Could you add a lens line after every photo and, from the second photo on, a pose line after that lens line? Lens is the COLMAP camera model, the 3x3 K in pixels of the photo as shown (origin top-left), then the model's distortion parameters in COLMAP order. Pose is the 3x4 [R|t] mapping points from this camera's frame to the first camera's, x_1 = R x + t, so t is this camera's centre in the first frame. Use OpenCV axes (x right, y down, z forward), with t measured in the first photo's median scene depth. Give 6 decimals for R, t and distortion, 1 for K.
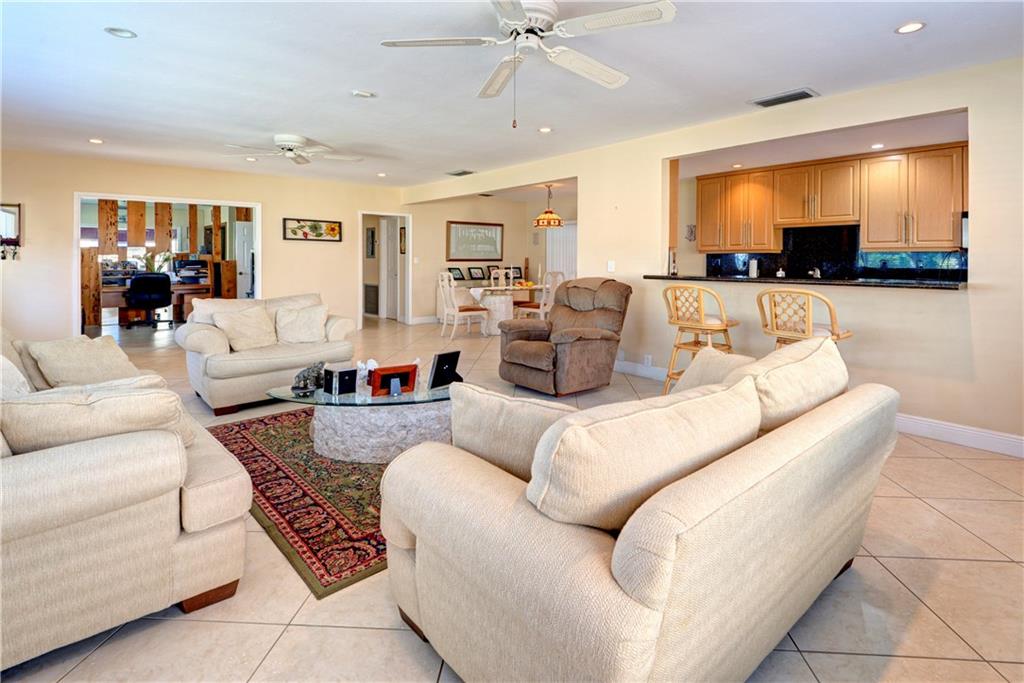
lens RADIAL K [[507.8, 0, 516.6], [0, 507.8, 258.3], [0, 0, 1]] dist [0.024868, -0.010188]
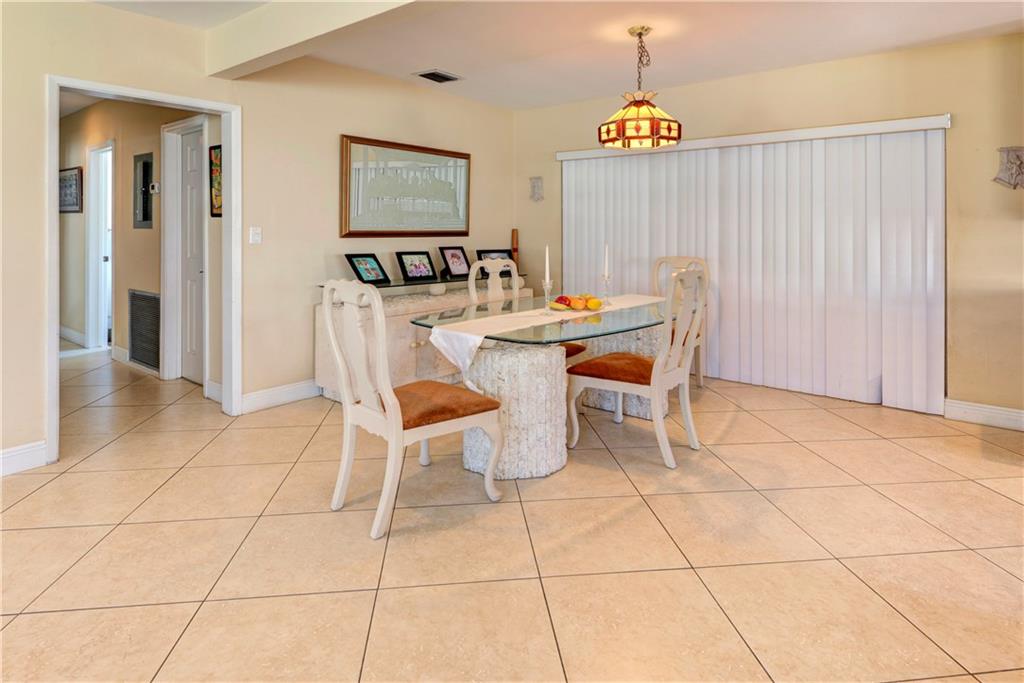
lens RADIAL K [[508.7, 0, 534.4], [0, 508.7, 239.4], [0, 0, 1]] dist [-0.002086, -0.000659]
pose [[0.970260, -0.001302, 0.242061, -0.121169], [-0.003907, 0.999771, 0.021039, -0.001284], [-0.242033, -0.021359, 0.970033, 0.807595]]
